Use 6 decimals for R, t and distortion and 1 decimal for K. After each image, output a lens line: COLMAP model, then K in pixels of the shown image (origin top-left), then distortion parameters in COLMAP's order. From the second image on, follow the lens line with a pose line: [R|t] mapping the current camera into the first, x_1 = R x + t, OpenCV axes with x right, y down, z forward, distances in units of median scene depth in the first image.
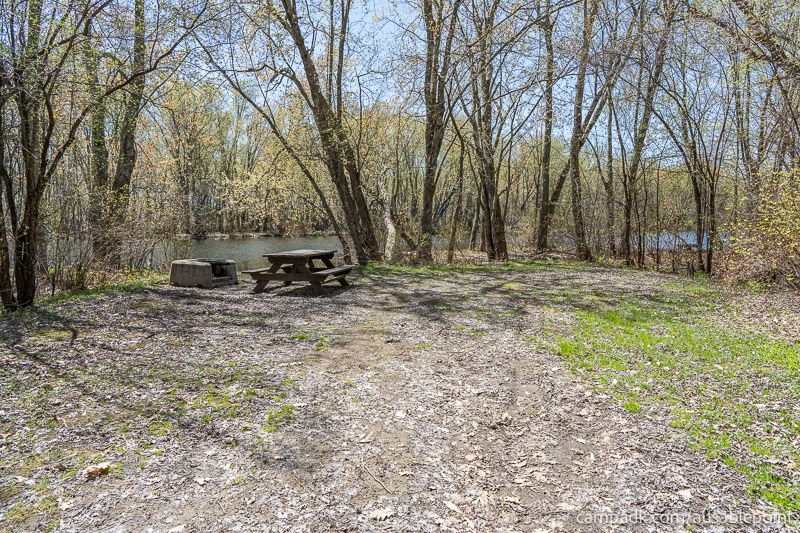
lens RADIAL K [[529.7, 0, 399.3], [0, 529.7, 264.3], [0, 0, 1]] dist [-0.002750, 0.005624]
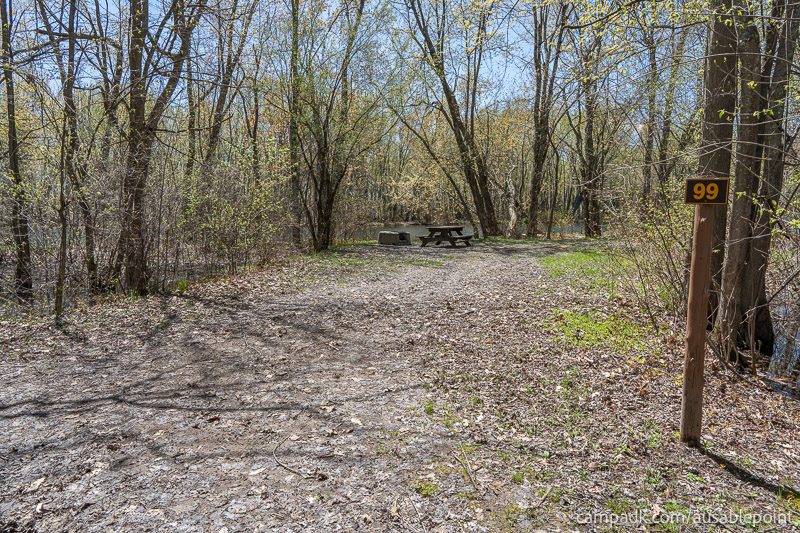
lens RADIAL K [[529.7, 0, 399.3], [0, 529.7, 264.3], [0, 0, 1]] dist [-0.002750, 0.005624]
pose [[0.964310, 0.018685, -0.264115, 0.078466], [-0.014053, 0.999713, 0.019418, 0.037865], [0.264402, -0.015013, 0.964296, -0.428570]]
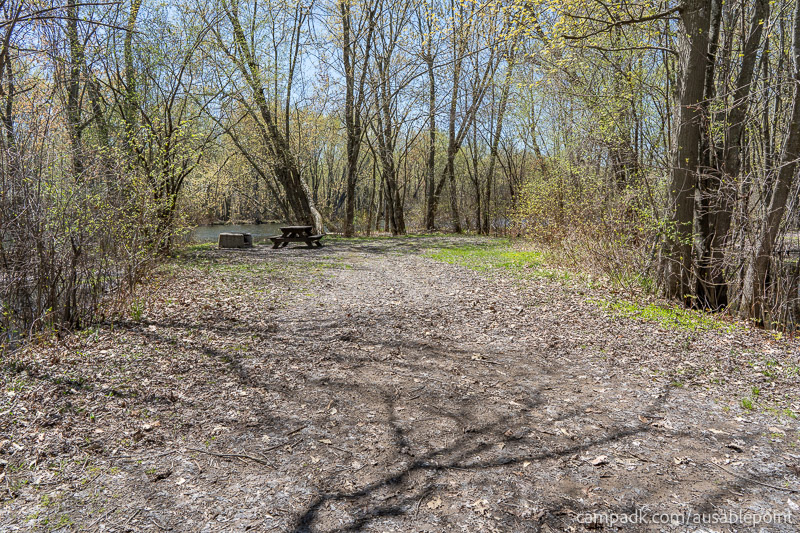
lens RADIAL K [[529.7, 0, 399.3], [0, 529.7, 264.3], [0, 0, 1]] dist [-0.002750, 0.005624]
pose [[0.980155, -0.034715, 0.195170, -0.098055], [0.030416, 0.999225, 0.024983, 0.034400], [-0.195886, -0.018551, 0.980451, -0.407483]]
